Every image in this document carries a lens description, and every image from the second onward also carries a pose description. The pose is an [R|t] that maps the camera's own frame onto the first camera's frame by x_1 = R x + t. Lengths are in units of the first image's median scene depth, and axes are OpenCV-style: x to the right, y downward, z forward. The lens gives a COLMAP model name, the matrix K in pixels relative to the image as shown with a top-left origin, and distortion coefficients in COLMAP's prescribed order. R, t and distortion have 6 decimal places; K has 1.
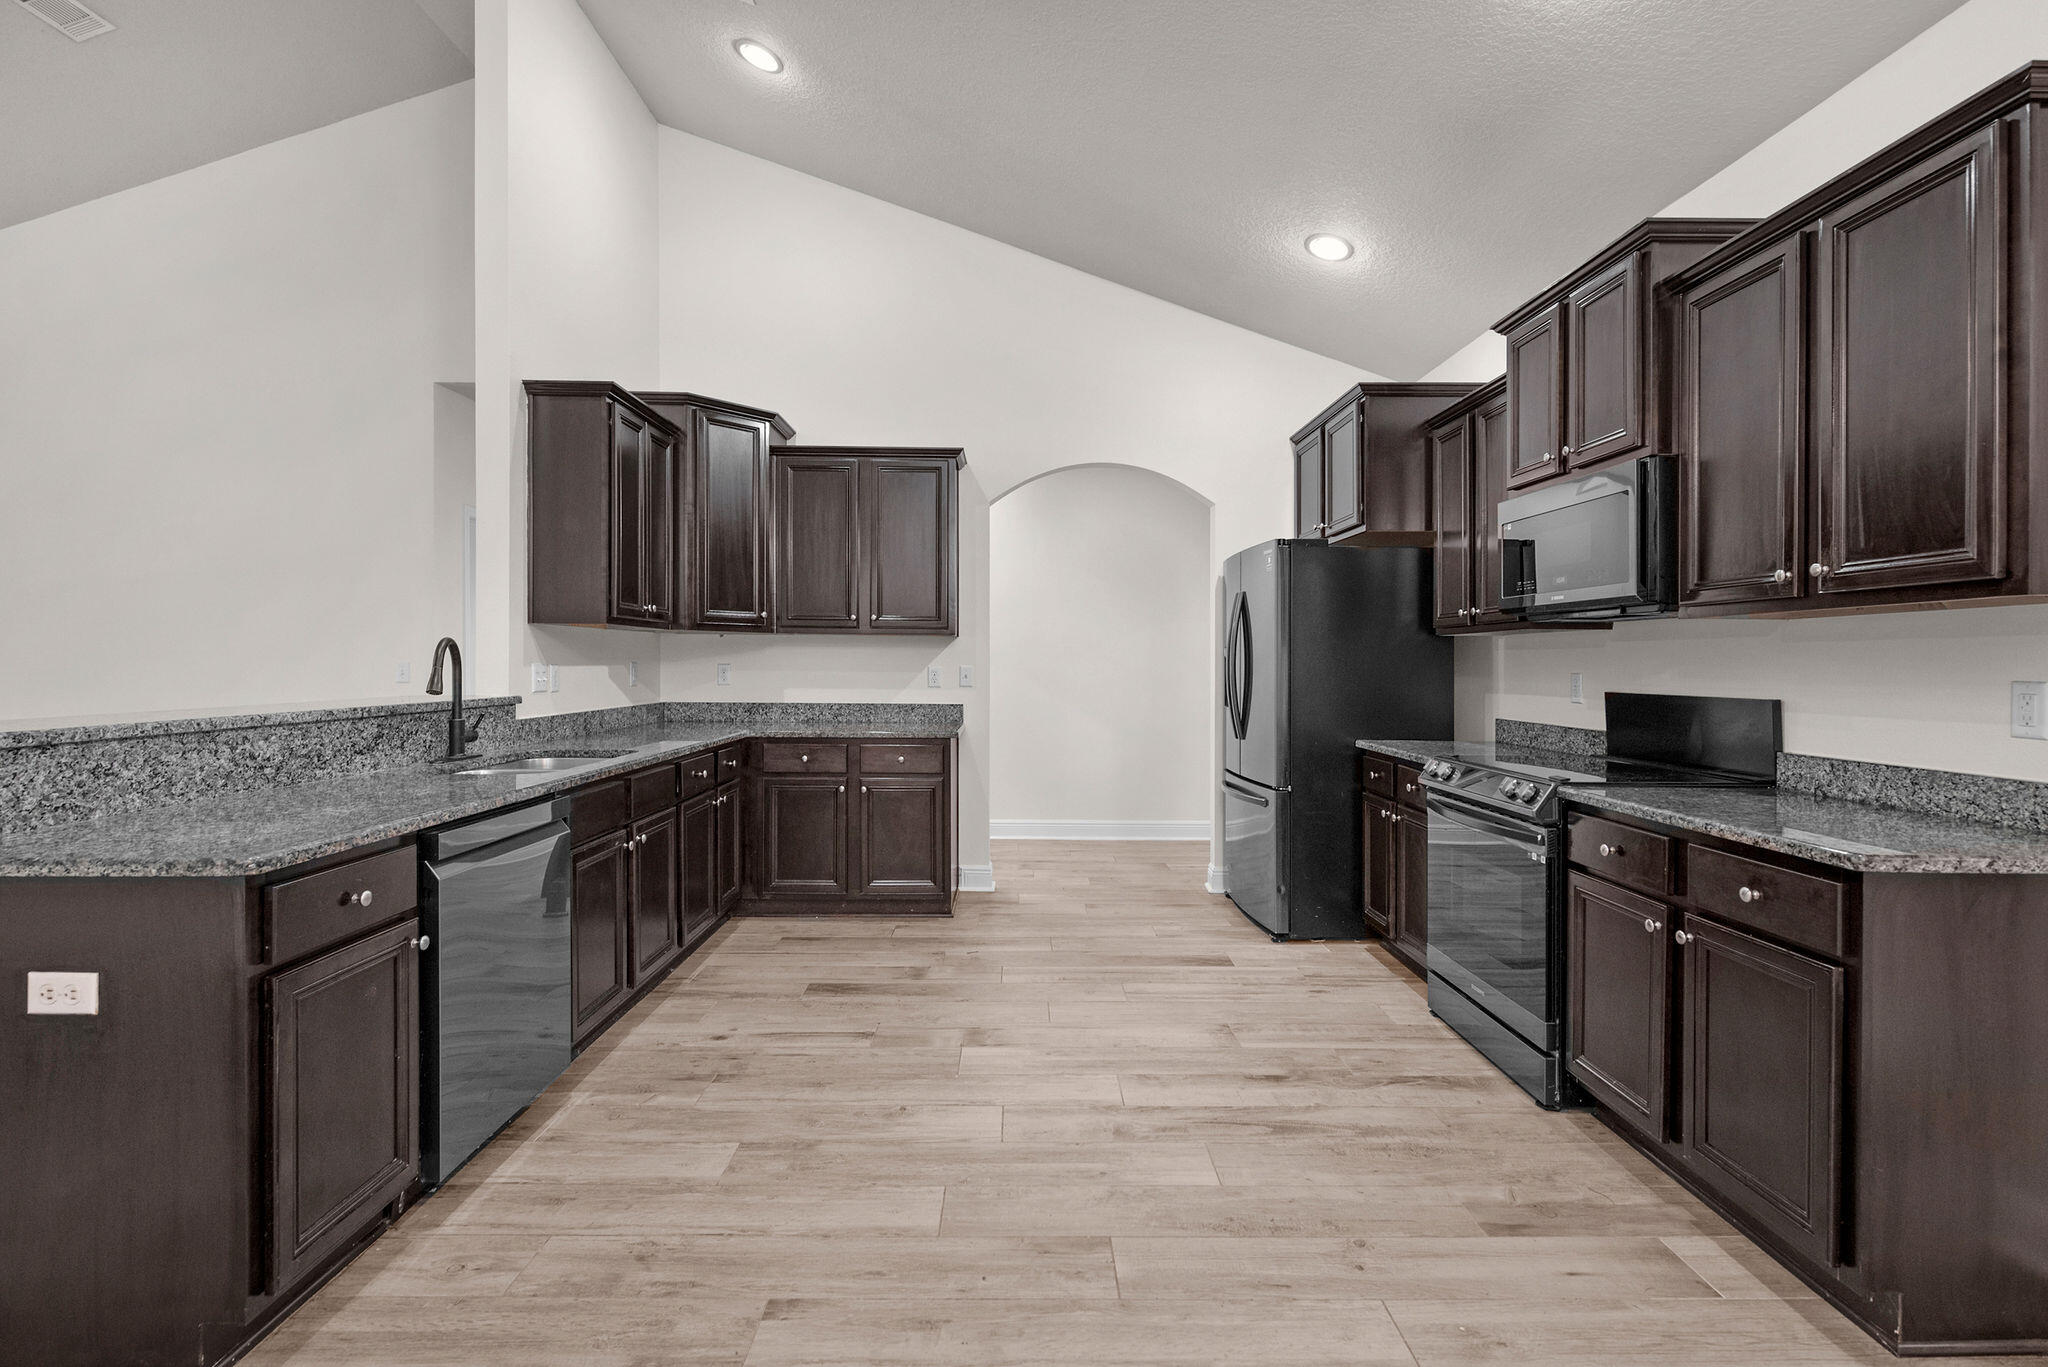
lens RADIAL K [[939.2, 0, 1016.7], [0, 939.2, 657.3], [0, 0, 1]] dist [0.015082, -0.007908]
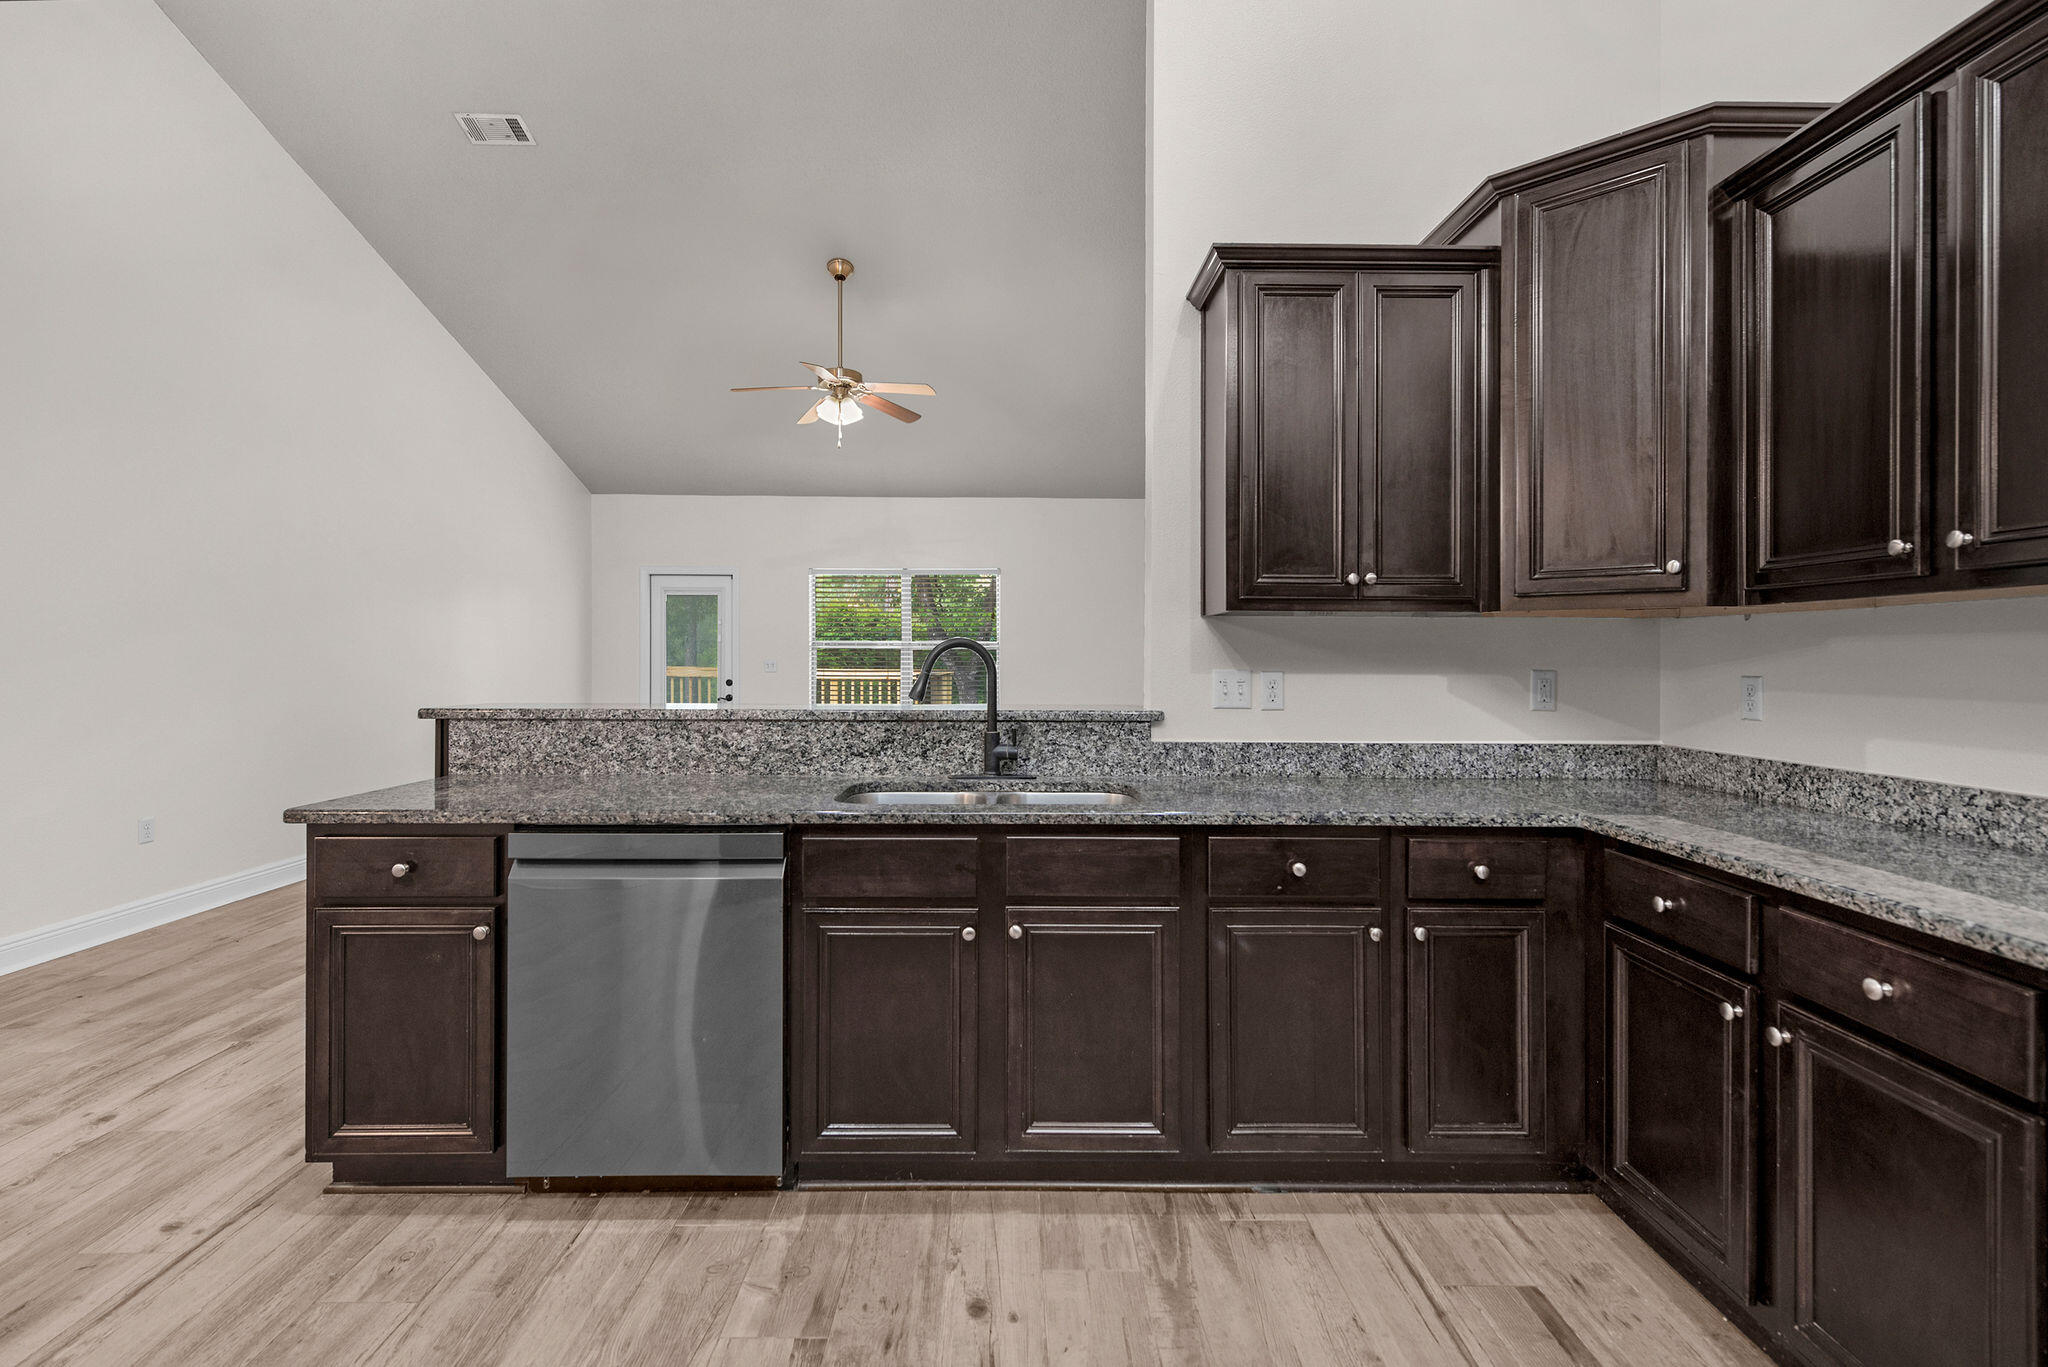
lens RADIAL K [[939.2, 0, 1018.1], [0, 939.2, 665.6], [0, 0, 1]] dist [0.015082, -0.007908]
pose [[0.017714, -0.005103, -0.999830, 0.298047], [-0.002922, 0.999982, -0.005155, 0.009644], [0.999839, 0.003013, 0.017699, 1.109475]]
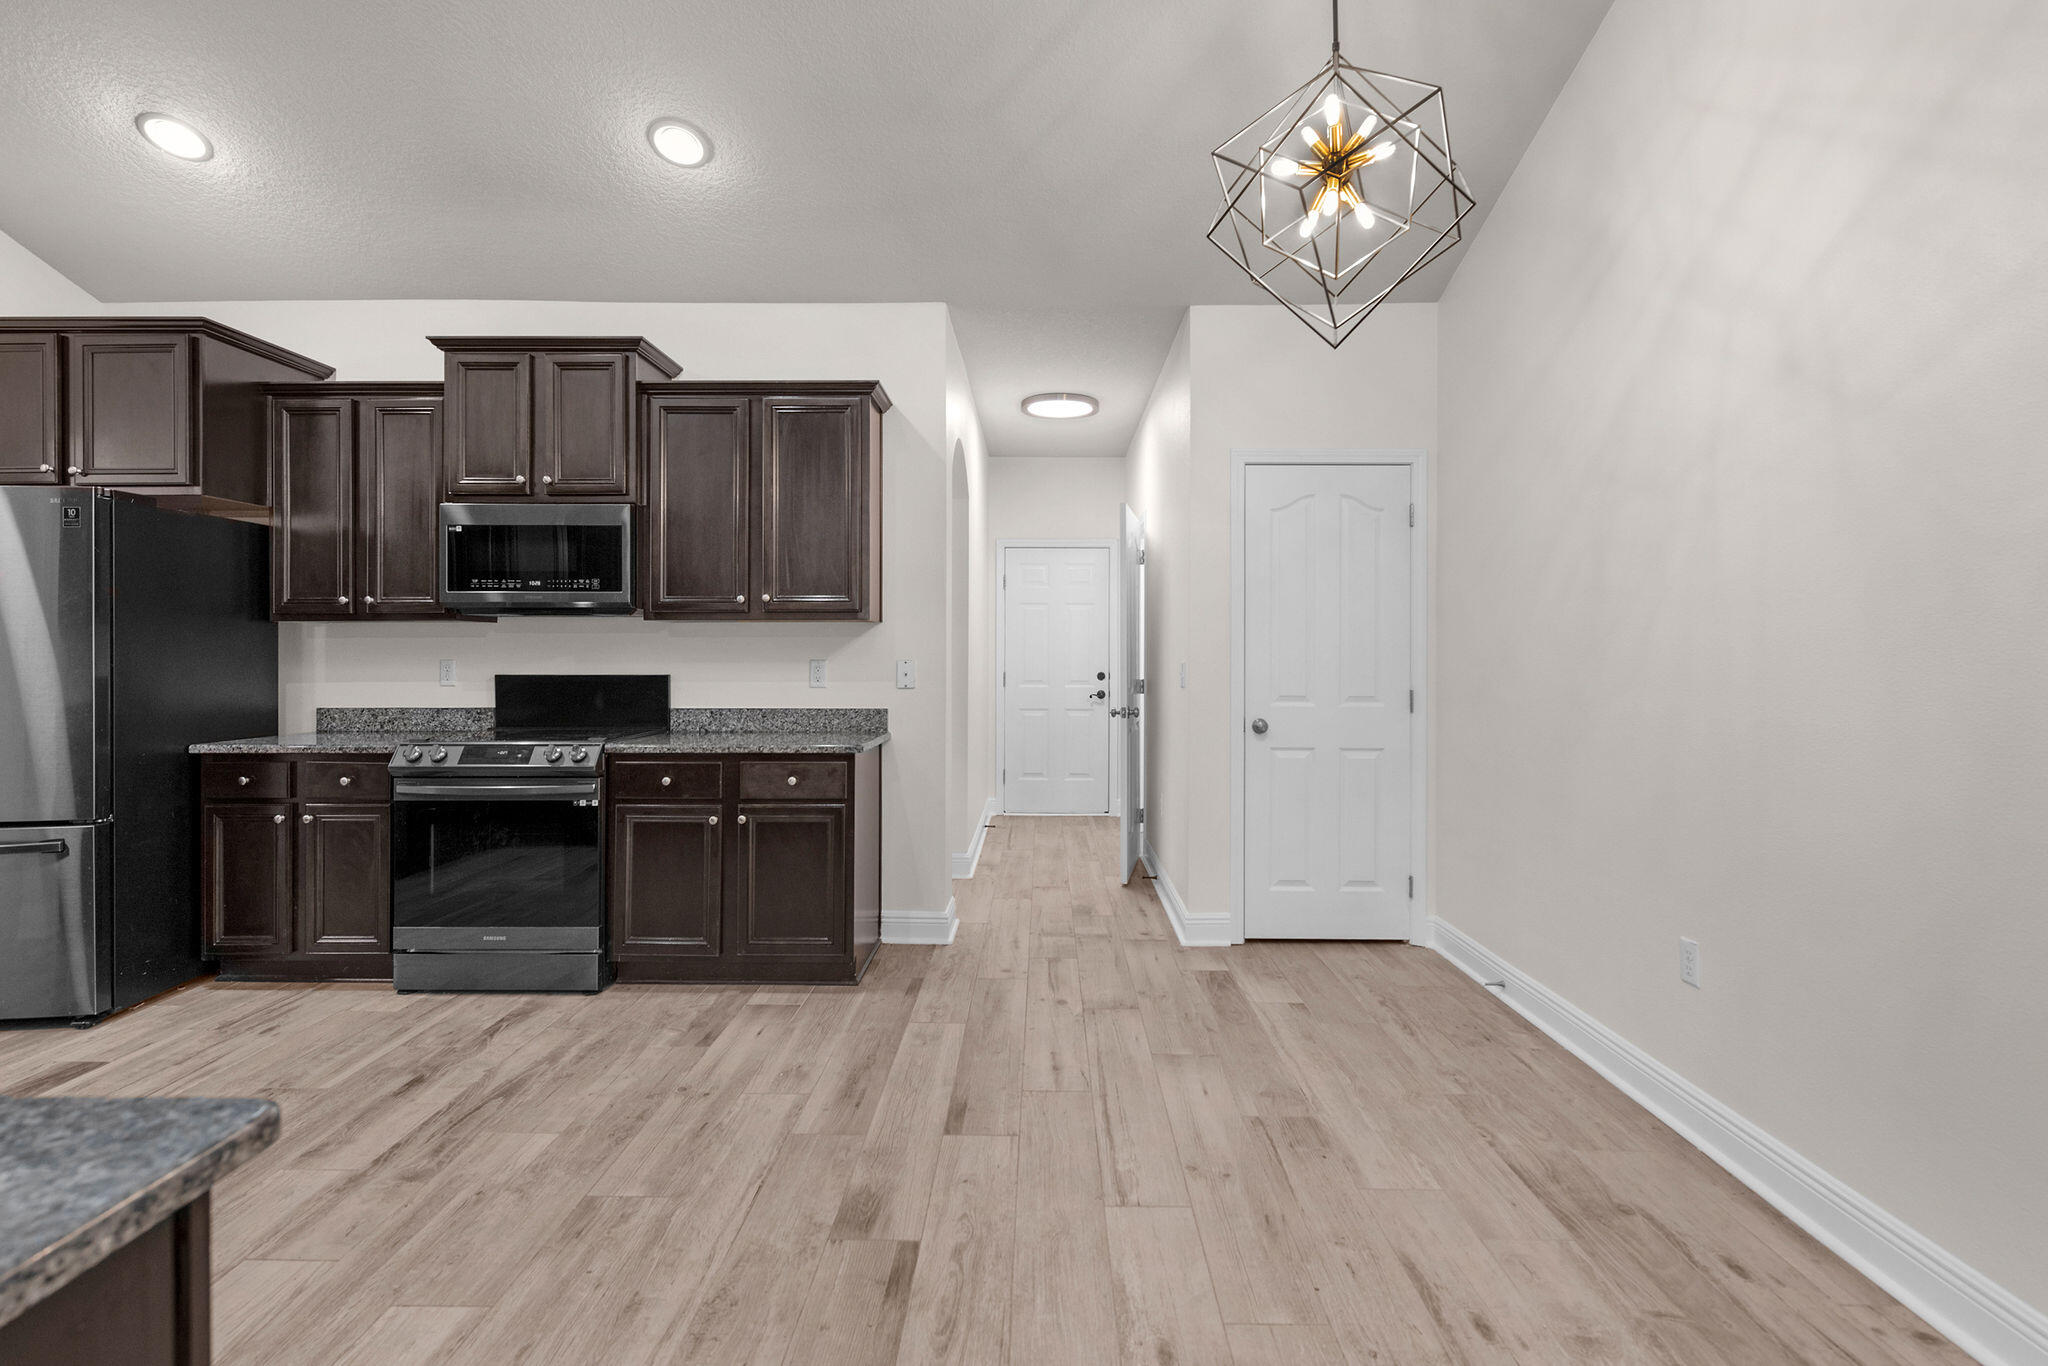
lens RADIAL K [[939.2, 0, 1032.9], [0, 939.2, 661.3], [0, 0, 1]] dist [0.015082, -0.007908]
pose [[0.037917, -0.019274, 0.999095, -0.682958], [-0.000706, 0.999813, 0.019315, -0.005706], [-0.999281, -0.001438, 0.037896, 0.336337]]
